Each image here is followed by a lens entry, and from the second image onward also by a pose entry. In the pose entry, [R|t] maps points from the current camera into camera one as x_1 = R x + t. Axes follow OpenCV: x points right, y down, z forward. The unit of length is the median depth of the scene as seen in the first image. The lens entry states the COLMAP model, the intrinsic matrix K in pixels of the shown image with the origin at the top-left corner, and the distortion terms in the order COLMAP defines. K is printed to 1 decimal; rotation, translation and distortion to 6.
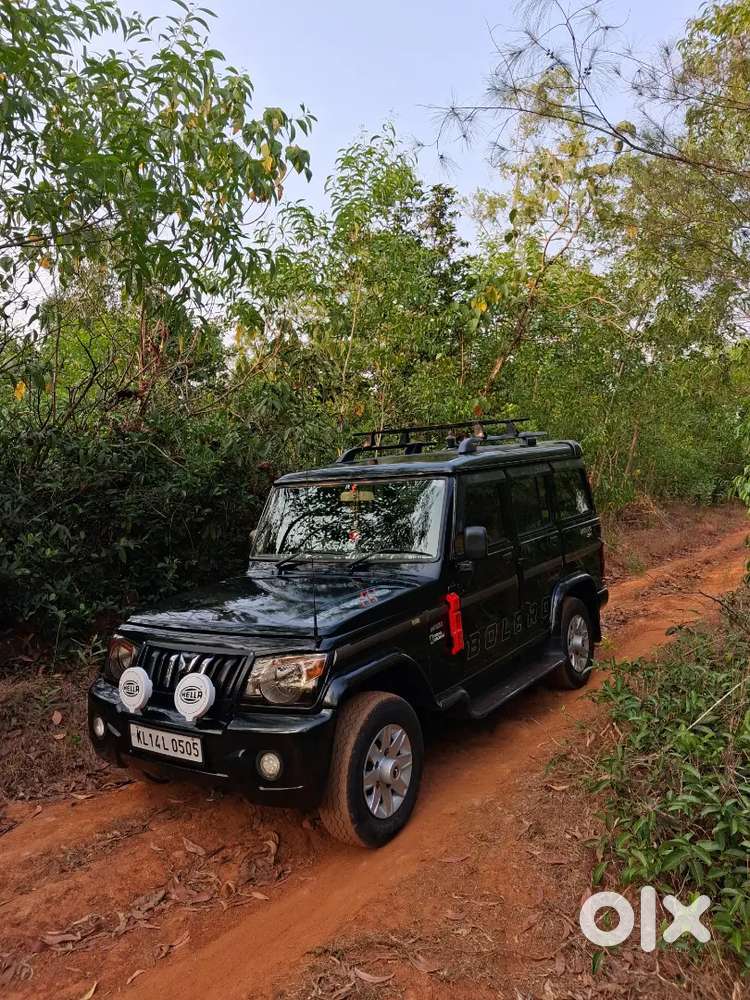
lens RADIAL K [[715.6, 0, 375.0], [0, 715.6, 500.0], [0, 0, 1]] dist [0.004137, -0.013276]
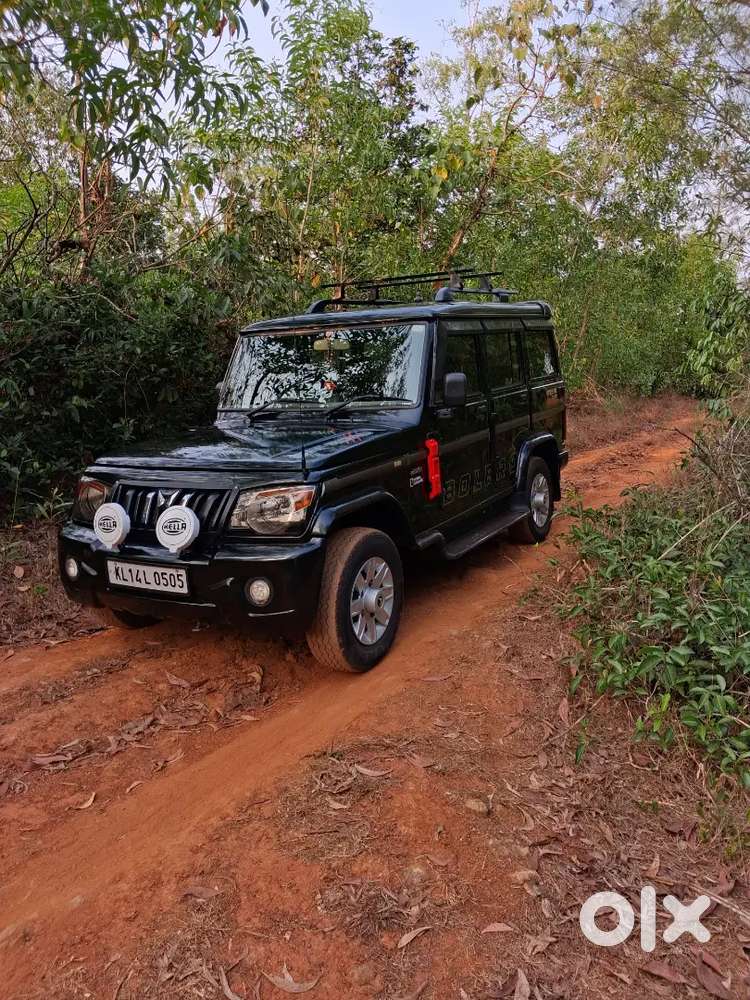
lens RADIAL K [[715.6, 0, 375.0], [0, 715.6, 500.0], [0, 0, 1]] dist [0.004137, -0.013276]
pose [[0.994984, 0.002085, 0.100012, -0.077468], [-0.014031, 0.992807, 0.118897, 0.109756], [-0.099045, -0.119704, 0.987857, 0.010112]]
